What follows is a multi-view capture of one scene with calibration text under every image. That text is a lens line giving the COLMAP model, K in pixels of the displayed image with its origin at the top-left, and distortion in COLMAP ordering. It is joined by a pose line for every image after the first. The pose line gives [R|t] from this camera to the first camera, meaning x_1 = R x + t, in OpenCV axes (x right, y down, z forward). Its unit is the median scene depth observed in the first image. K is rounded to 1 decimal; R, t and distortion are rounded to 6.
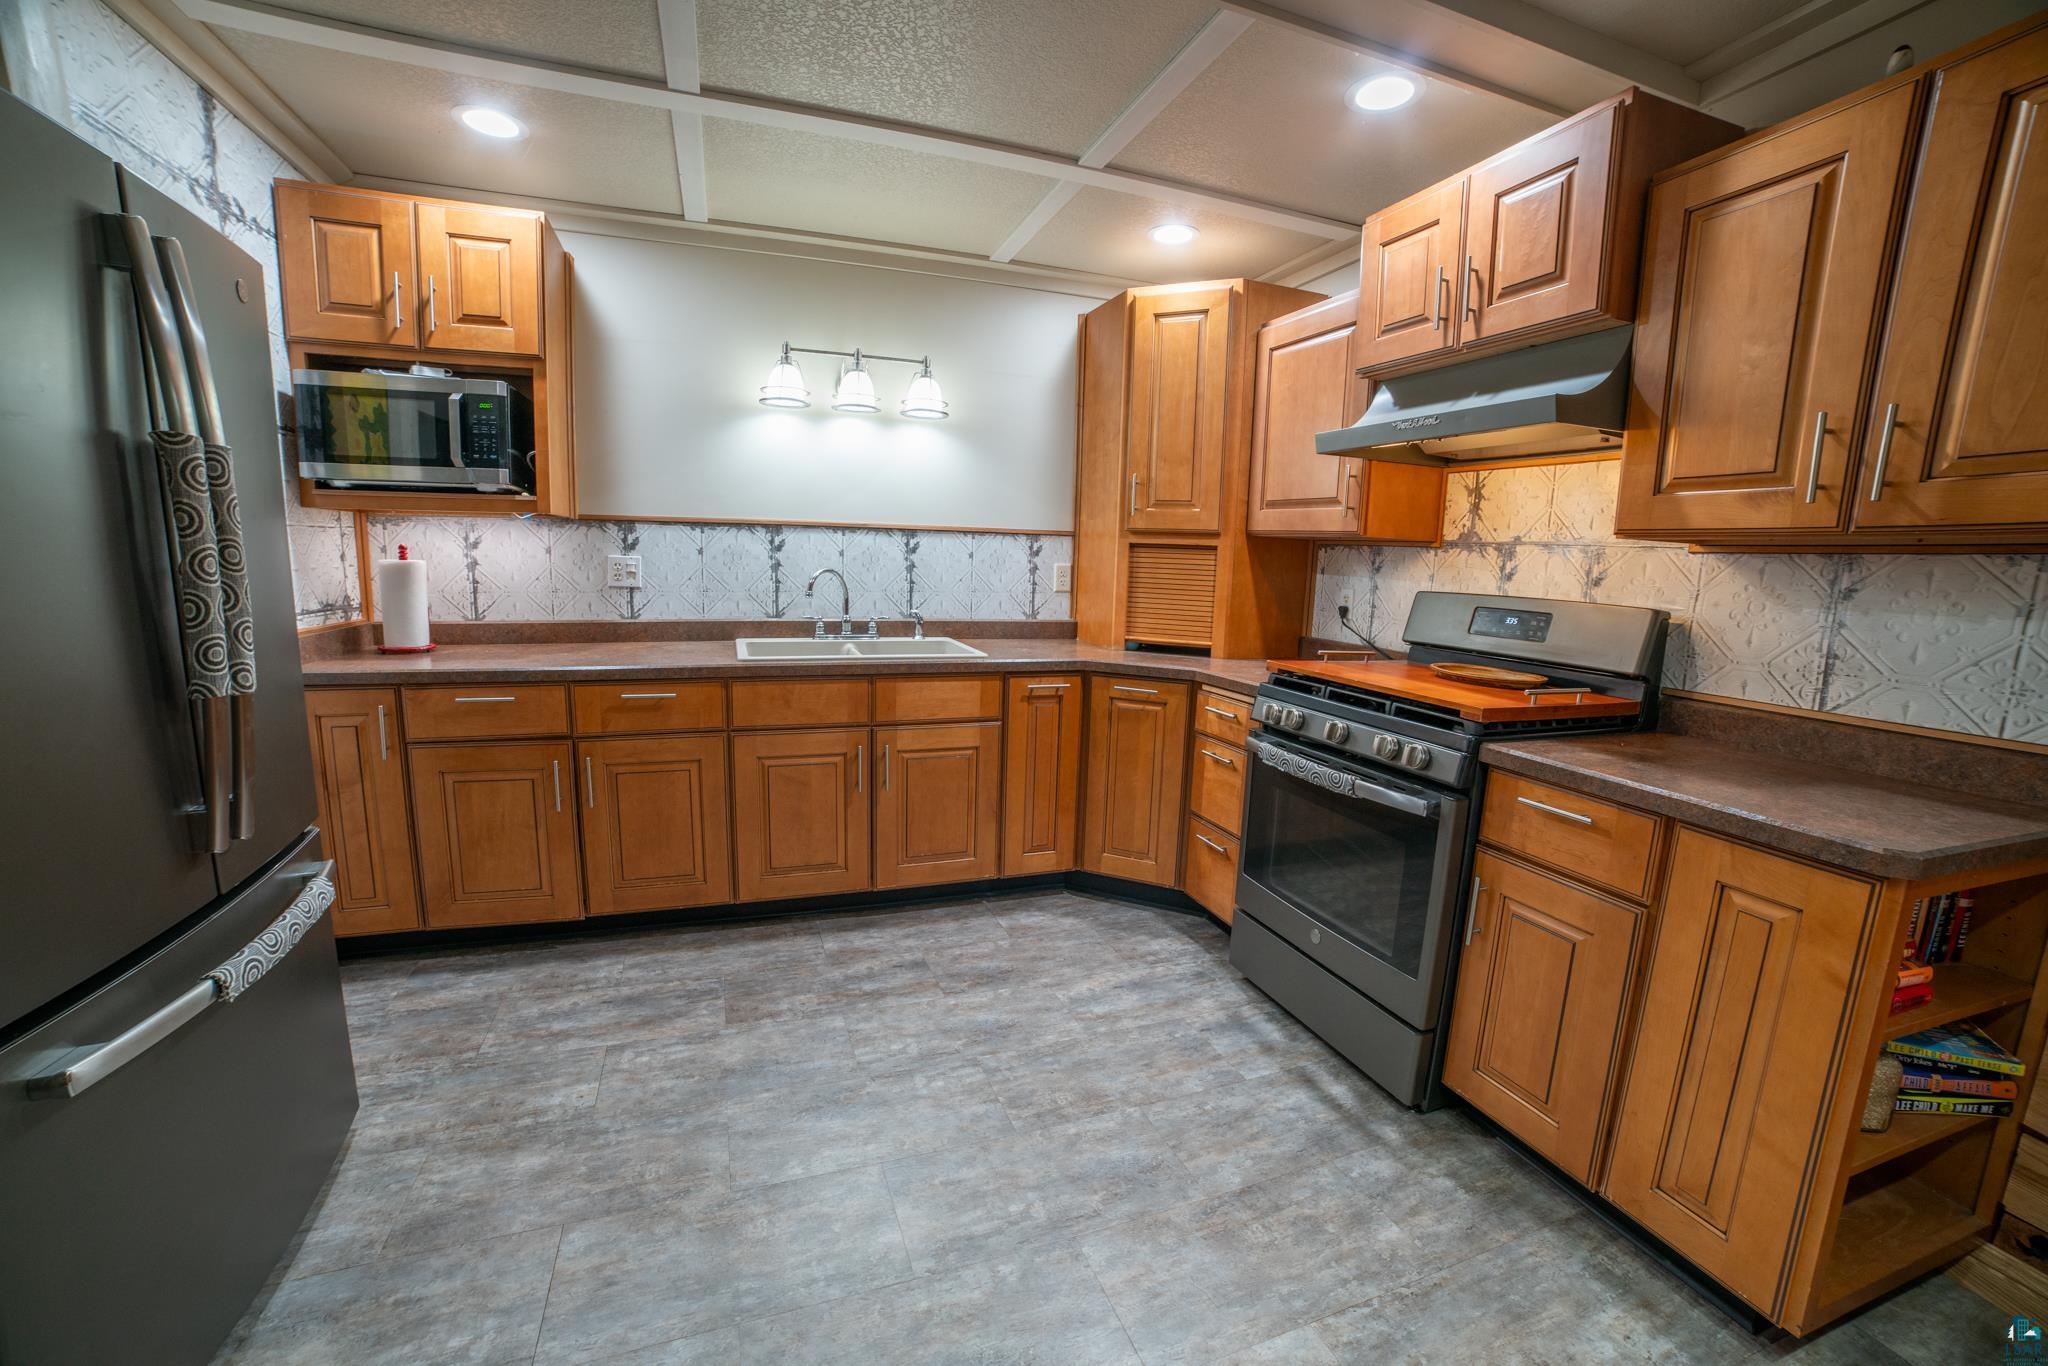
lens RADIAL K [[823.7, 0, 1017.3], [0, 823.7, 683.2], [0, 0, 1]] dist [-0.118167, 0.043578]
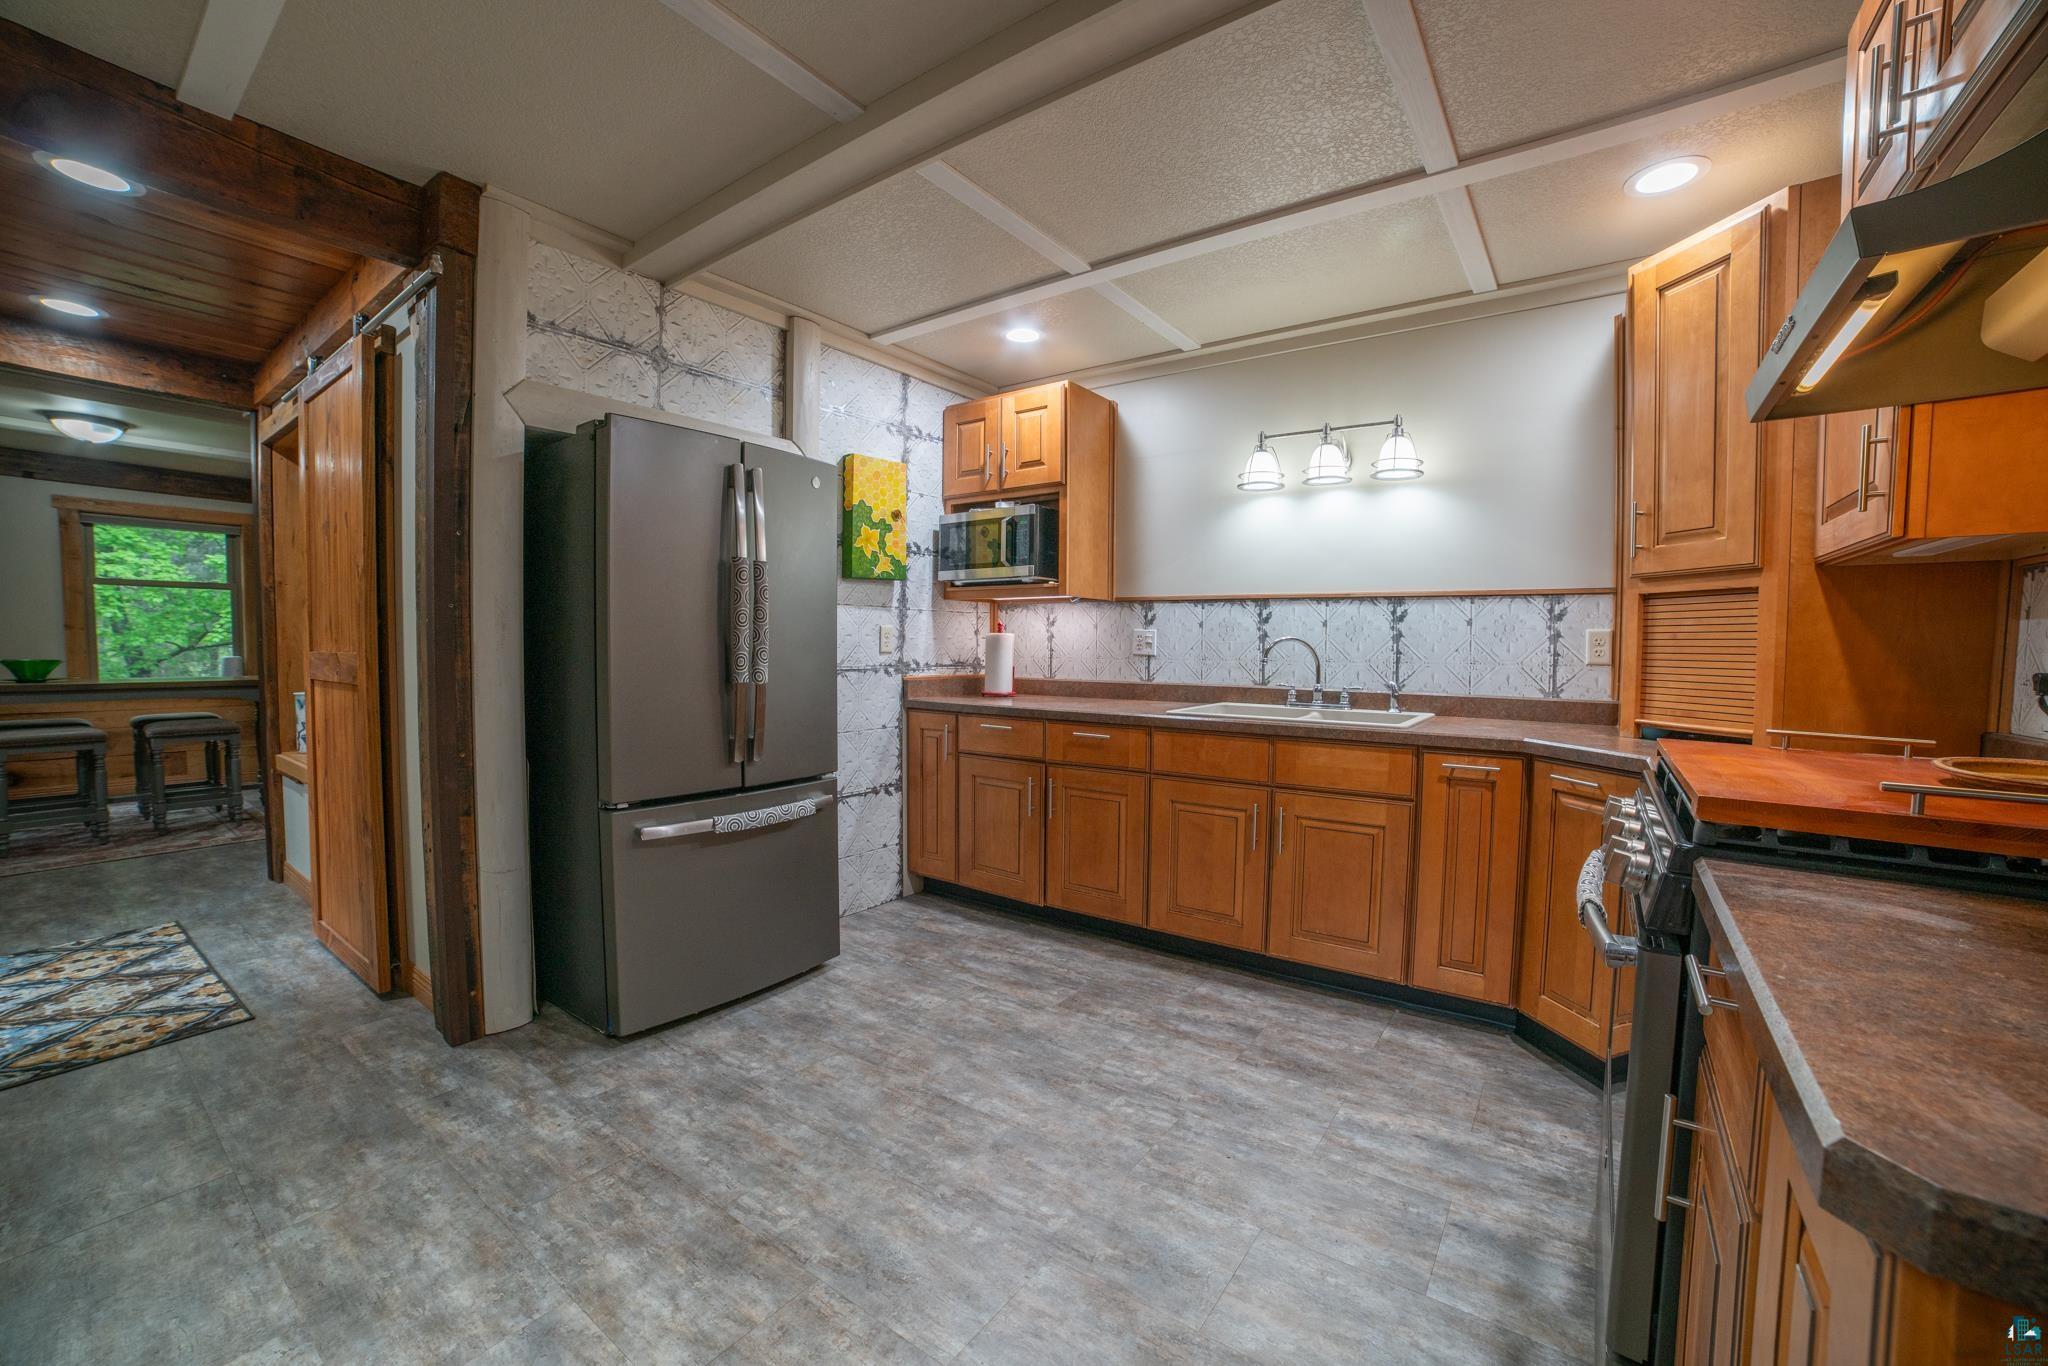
lens RADIAL K [[823.7, 0, 1017.3], [0, 823.7, 683.2], [0, 0, 1]] dist [-0.118167, 0.043578]
pose [[0.552399, 0.012917, -0.833480, 0.480957], [-0.121968, 0.990371, -0.065487, 0.029775], [0.824608, 0.137833, 0.548656, 0.175838]]
